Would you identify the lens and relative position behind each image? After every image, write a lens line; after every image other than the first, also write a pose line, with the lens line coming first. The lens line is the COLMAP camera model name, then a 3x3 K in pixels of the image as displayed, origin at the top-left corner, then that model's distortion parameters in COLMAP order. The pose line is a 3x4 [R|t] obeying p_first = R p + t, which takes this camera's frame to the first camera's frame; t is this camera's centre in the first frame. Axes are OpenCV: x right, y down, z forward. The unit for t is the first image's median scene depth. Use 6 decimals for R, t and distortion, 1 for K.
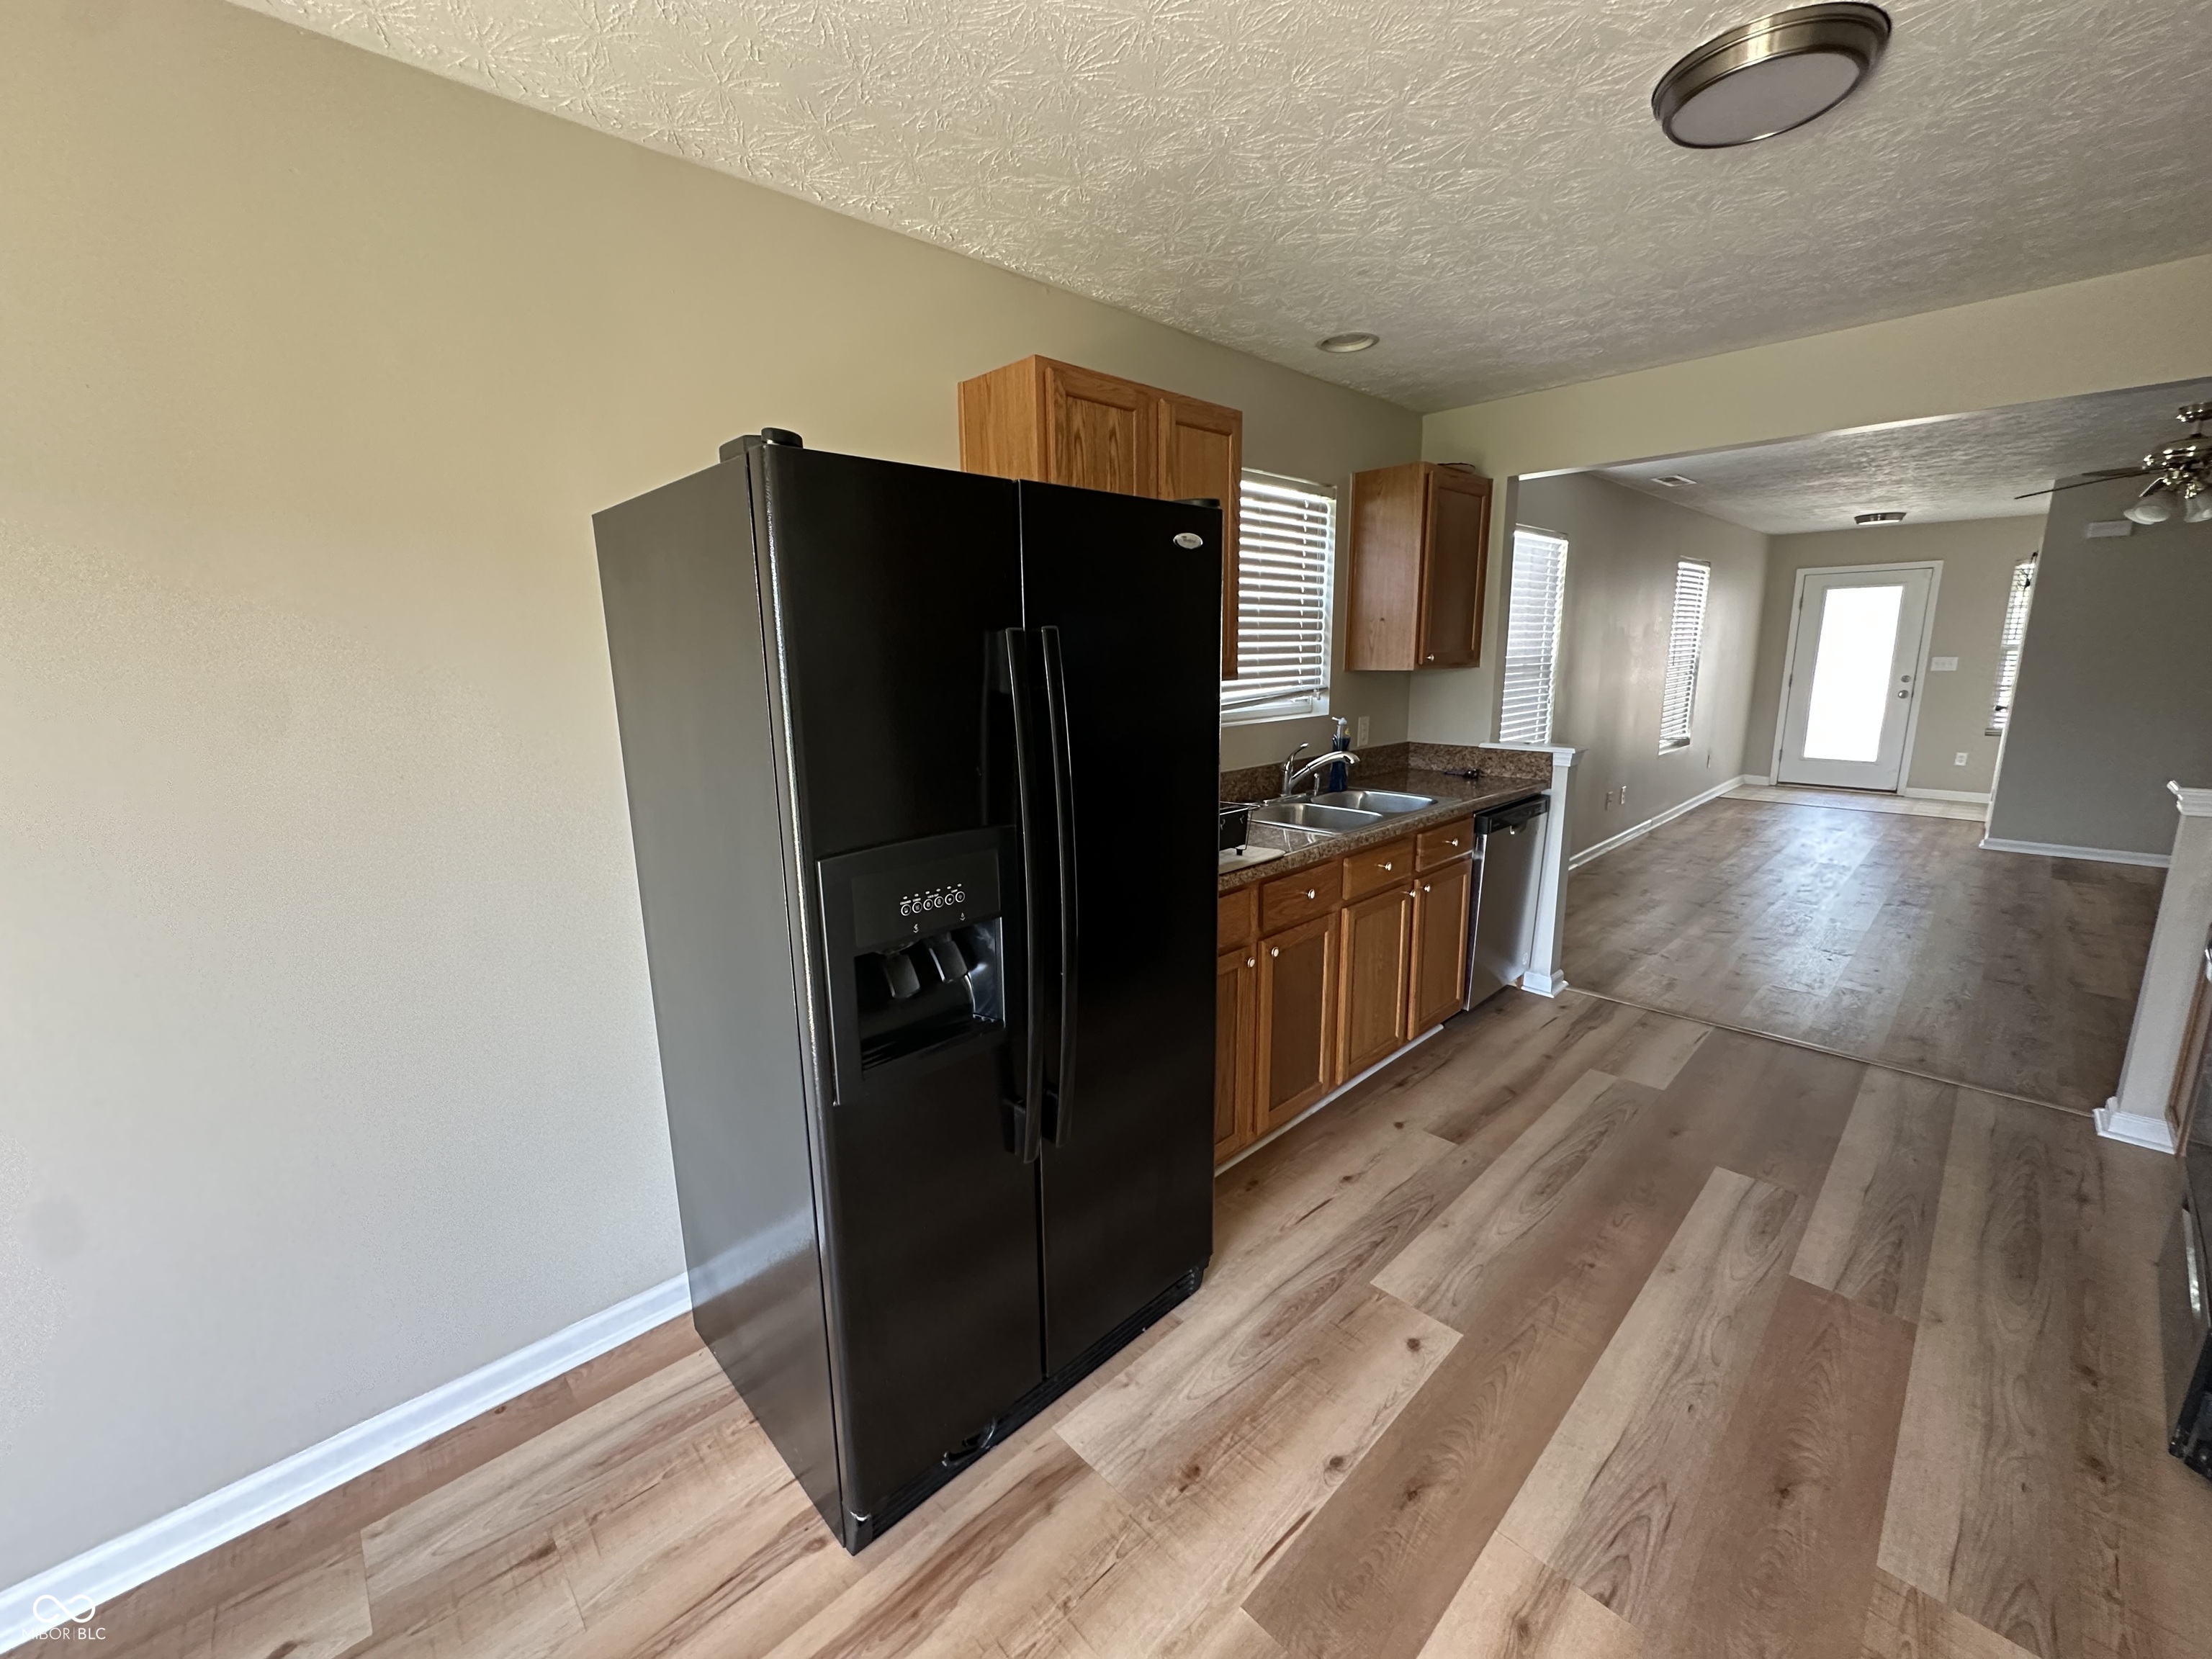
lens RADIAL K [[882.9, 0, 1104.7], [0, 882.9, 829.1], [0, 0, 1]] dist [-0.003991, 0.000270]
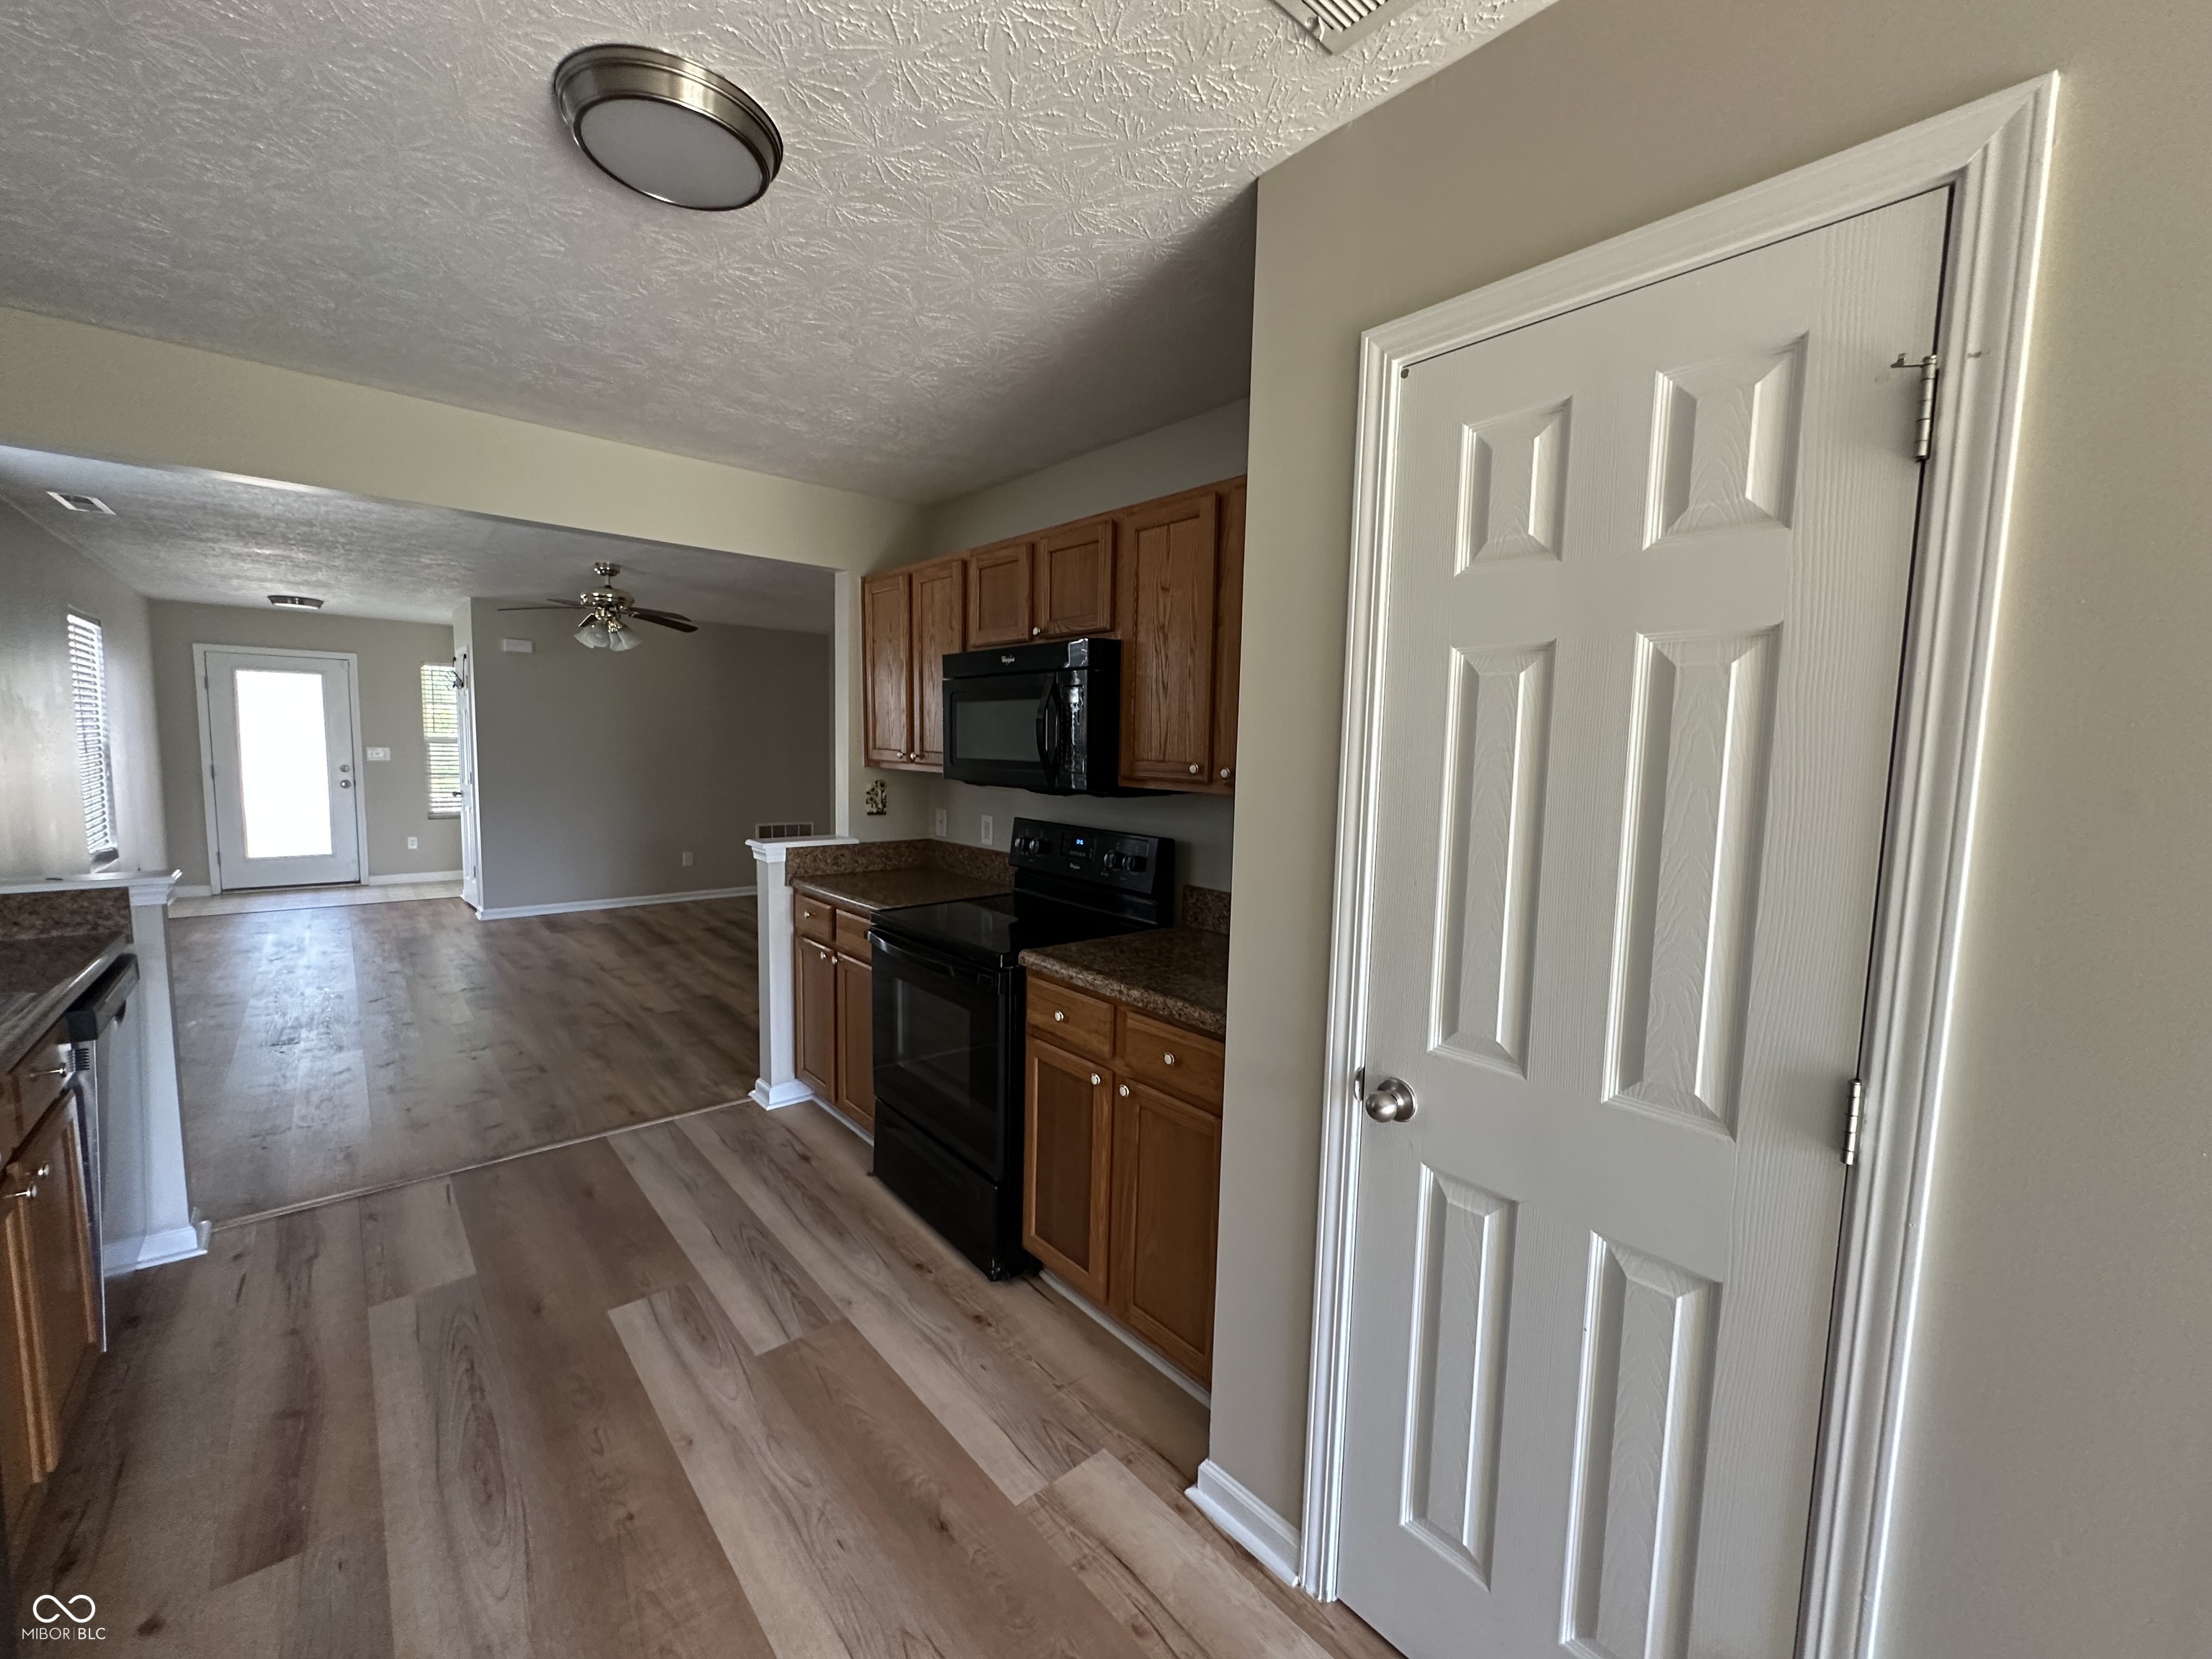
lens RADIAL K [[882.9, 0, 1104.7], [0, 882.9, 829.1], [0, 0, 1]] dist [-0.003991, 0.000270]
pose [[0.044775, -0.076493, 0.996064, -0.112864], [0.175816, 0.982105, 0.067518, -0.057782], [-0.983404, 0.172101, 0.057423, 0.322809]]
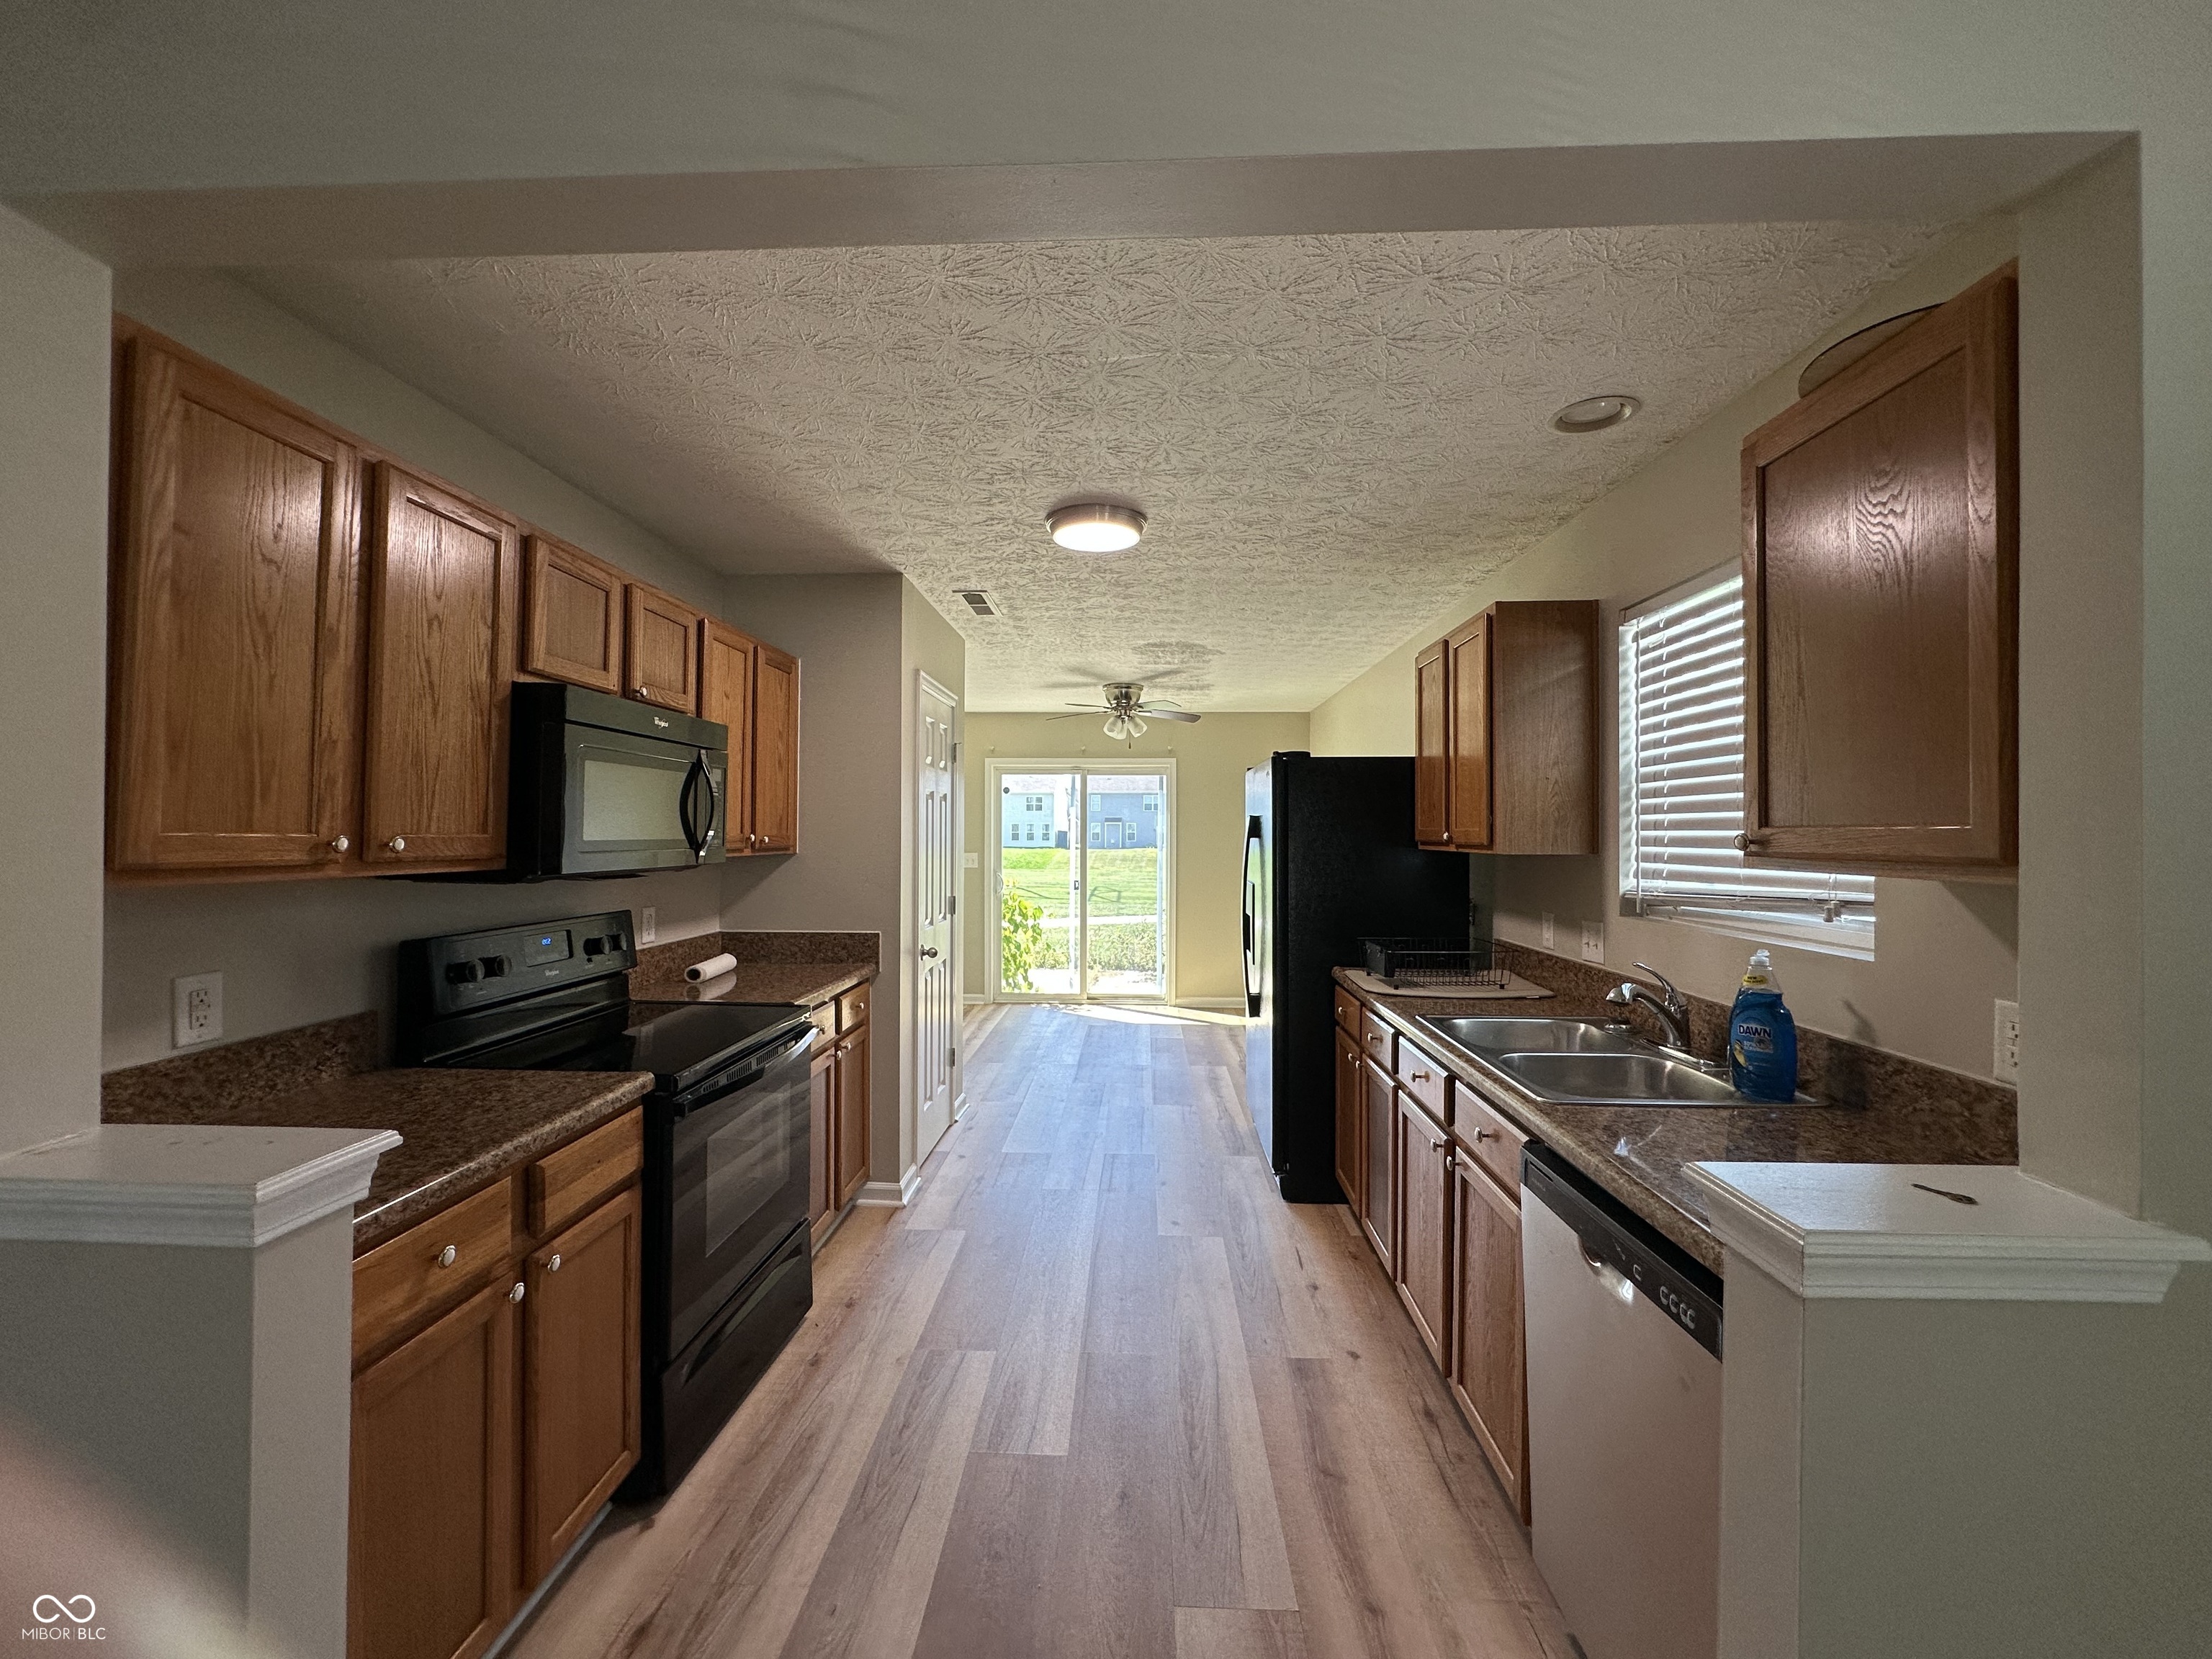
lens RADIAL K [[867.1, 0, 1106.0], [0, 867.1, 829.5], [0, 0, 1]] dist [-0.000839, 0.000041]
pose [[-0.723868, 0.008901, -0.689882, 1.047343], [-0.131341, 0.979854, 0.150453, -0.260105], [0.677322, 0.199518, -0.708115, 1.273018]]
